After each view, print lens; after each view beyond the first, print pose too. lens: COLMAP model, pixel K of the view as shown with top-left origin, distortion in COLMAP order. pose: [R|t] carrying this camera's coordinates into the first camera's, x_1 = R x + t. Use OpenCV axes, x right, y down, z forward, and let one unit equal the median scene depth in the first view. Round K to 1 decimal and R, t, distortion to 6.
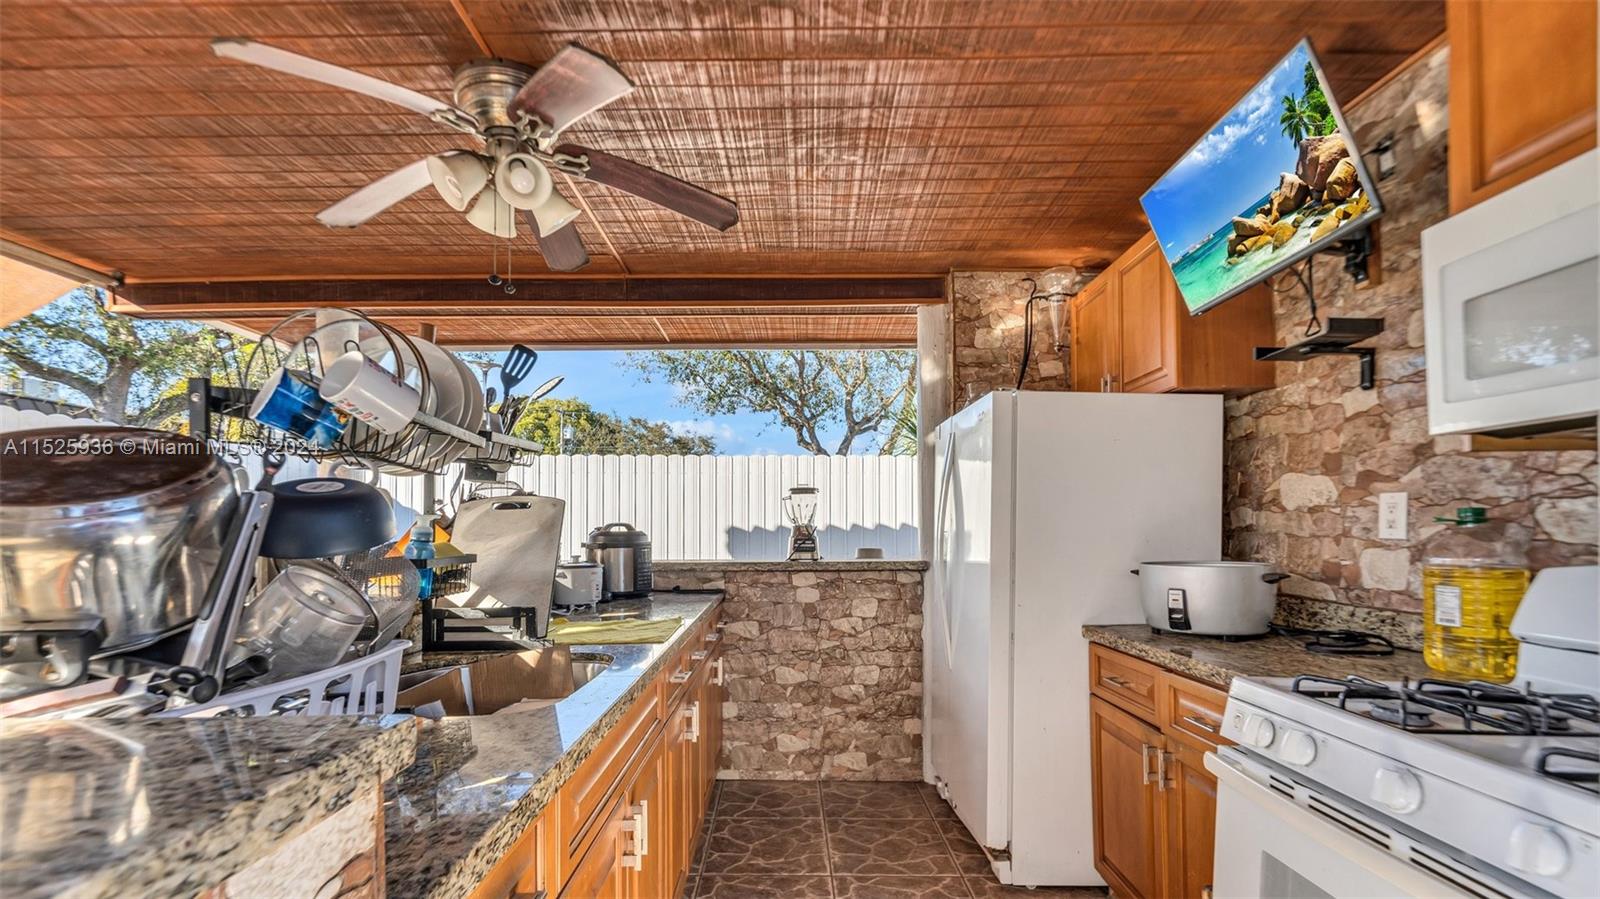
lens RADIAL K [[665.0, 0, 791.4], [0, 665.0, 492.7], [0, 0, 1]] dist [-0.001503, -0.000086]
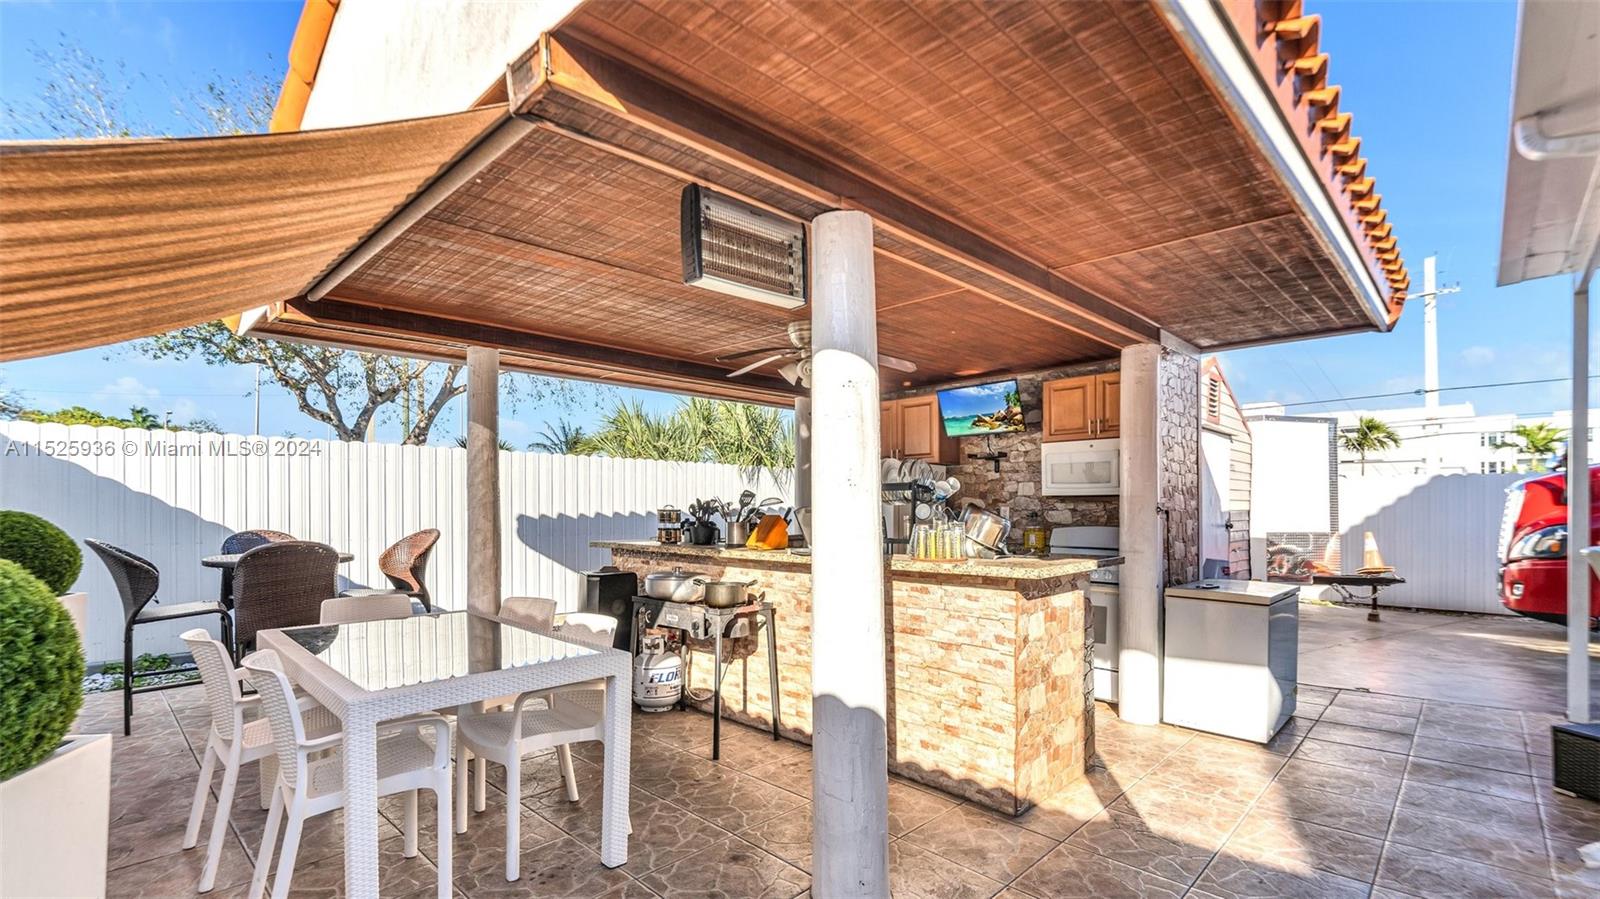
lens RADIAL K [[665.0, 0, 791.4], [0, 665.0, 492.7], [0, 0, 1]] dist [-0.001503, -0.000086]
pose [[0.697002, 0.010051, 0.716999, -1.470289], [-0.035284, 0.999171, 0.020293, -0.064311], [-0.716201, -0.039442, 0.696779, -0.356667]]
